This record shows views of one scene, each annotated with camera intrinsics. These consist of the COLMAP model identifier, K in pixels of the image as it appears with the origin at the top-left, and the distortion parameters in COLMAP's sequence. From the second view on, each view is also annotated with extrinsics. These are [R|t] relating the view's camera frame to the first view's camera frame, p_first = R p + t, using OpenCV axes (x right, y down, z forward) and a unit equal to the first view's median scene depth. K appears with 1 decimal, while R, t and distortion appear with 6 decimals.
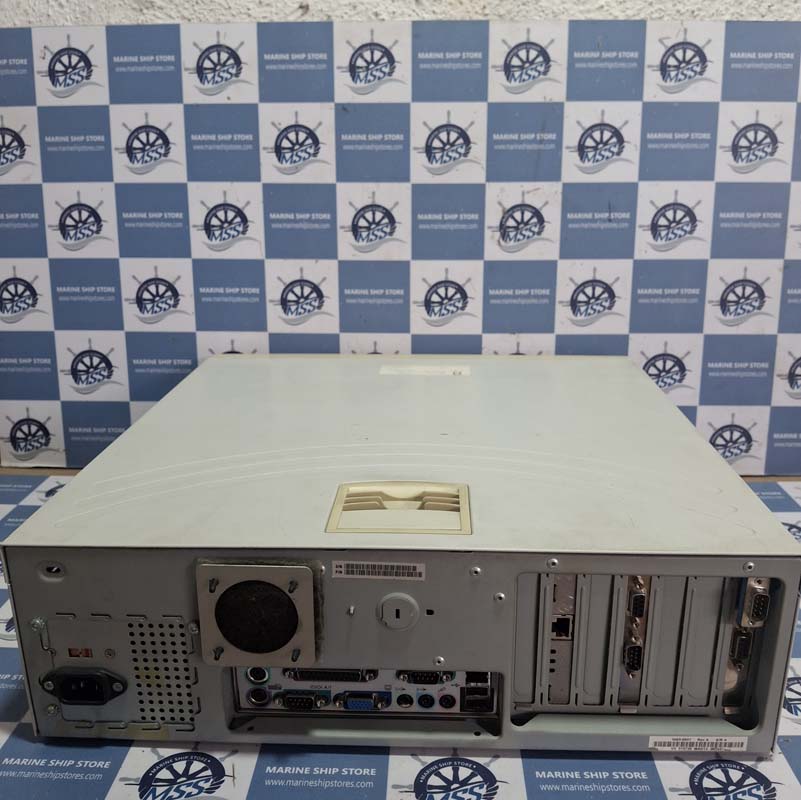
lens RADIAL K [[791.9, 0, 408.6], [0, 791.9, 398.6], [0, 0, 1]] dist [0.178854, -0.421382]
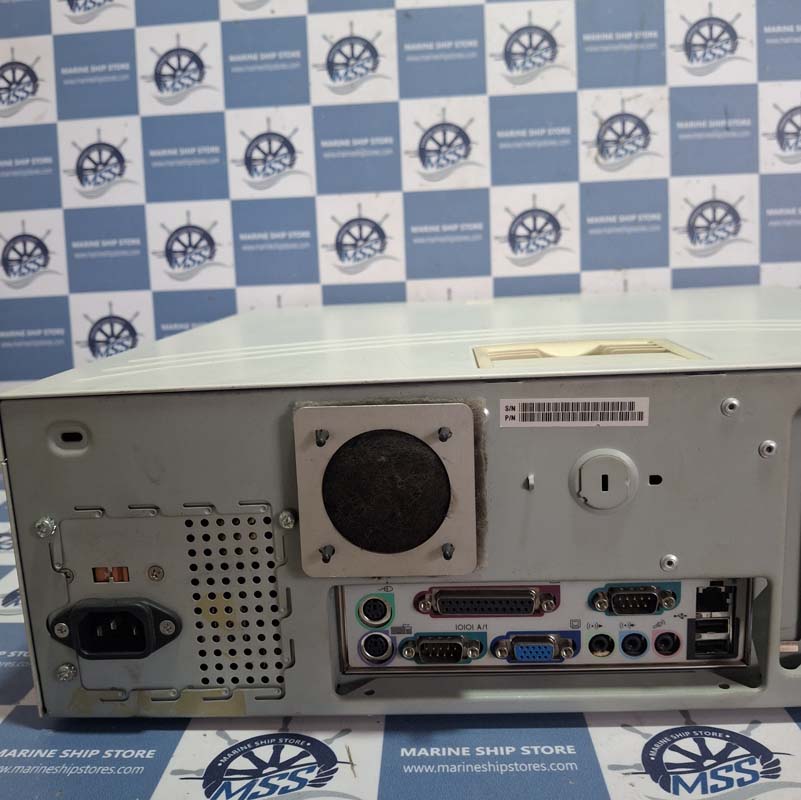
lens RADIAL K [[830.1, 0, 413.6], [0, 830.1, 371.3], [0, 0, 1]] dist [0.181165, -0.503779]
pose [[0.999079, -0.038774, -0.018376, -0.139282], [0.036425, 0.992768, -0.114388, 0.233330], [0.022678, 0.113614, 0.993266, 0.299894]]
